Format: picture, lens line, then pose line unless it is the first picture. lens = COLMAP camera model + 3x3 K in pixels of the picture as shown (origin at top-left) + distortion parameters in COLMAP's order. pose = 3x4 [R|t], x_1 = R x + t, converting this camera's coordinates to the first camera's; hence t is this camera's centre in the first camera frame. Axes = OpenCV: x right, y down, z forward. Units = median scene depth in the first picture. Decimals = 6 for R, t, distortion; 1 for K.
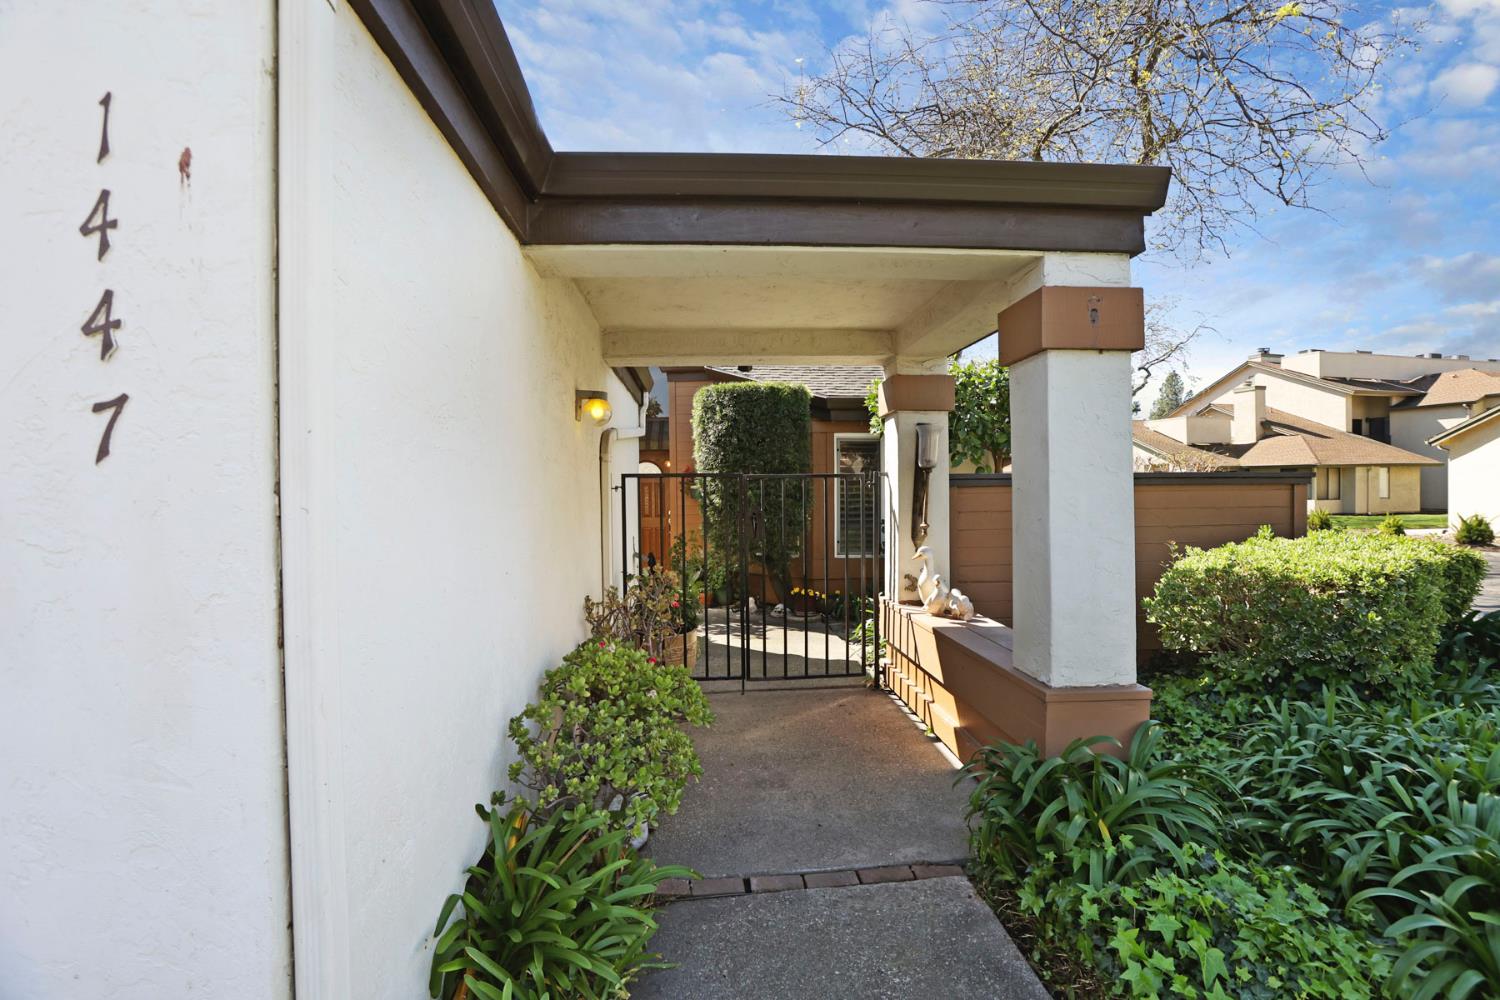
lens RADIAL K [[734.7, 0, 751.1], [0, 734.7, 497.0], [0, 0, 1]] dist [-0.061639, 0.019921]
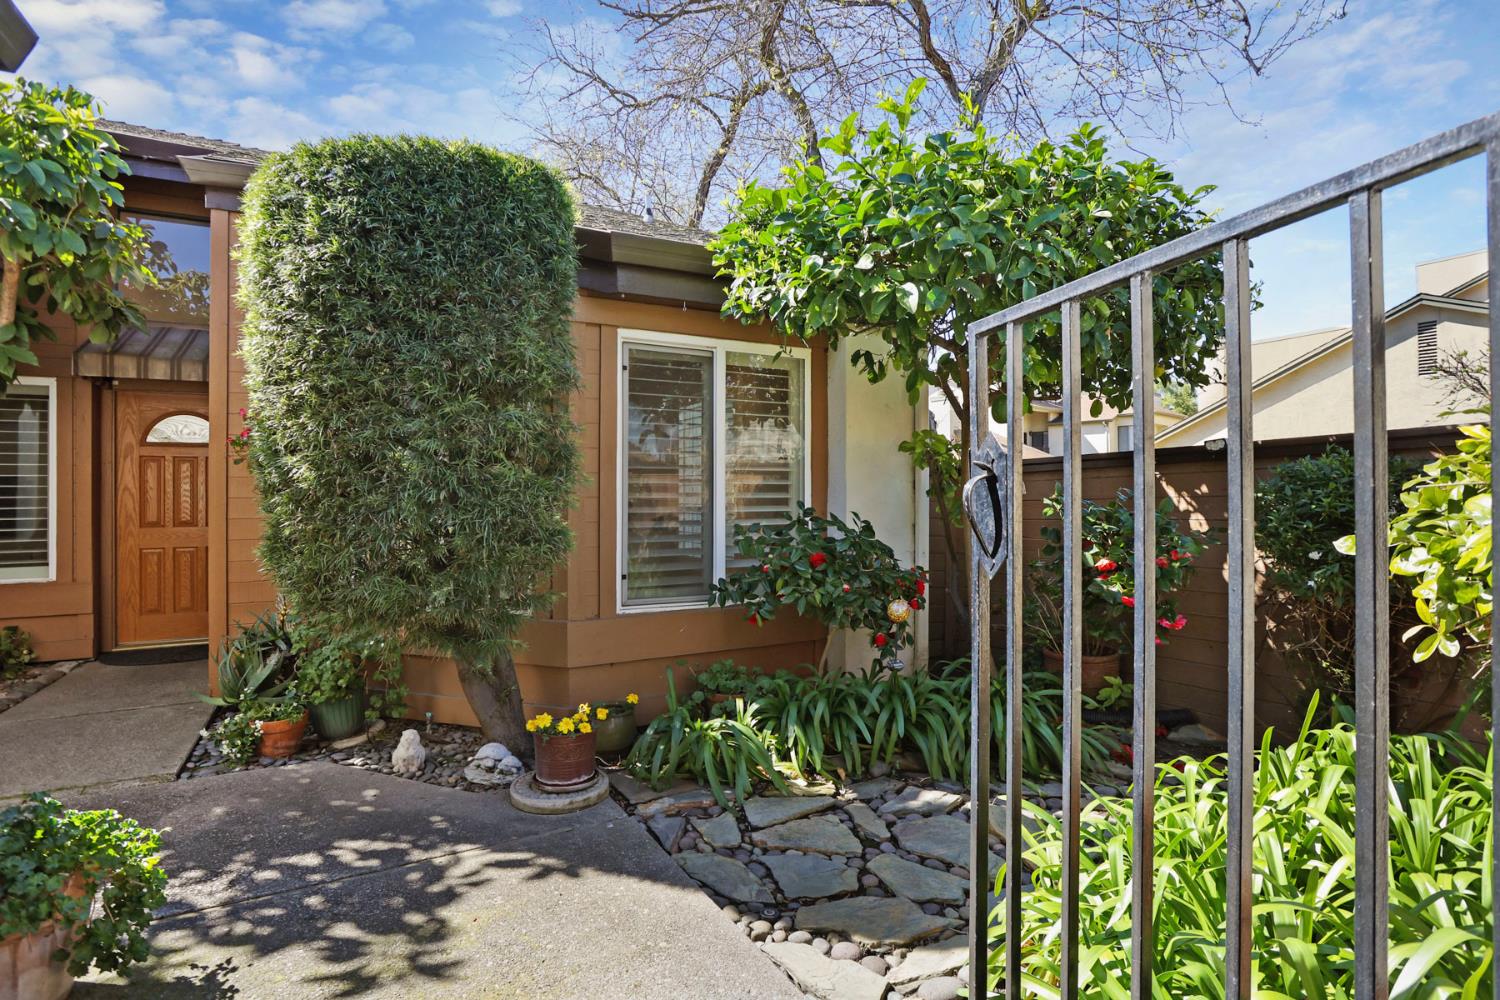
lens RADIAL K [[734.7, 0, 742.9], [0, 734.7, 487.2], [0, 0, 1]] dist [-0.061639, 0.019921]
pose [[0.912697, 0.010916, 0.408491, 0.003900], [-0.000090, 0.999649, -0.026511, 0.020565], [-0.408636, 0.024160, 0.912377, 0.609120]]
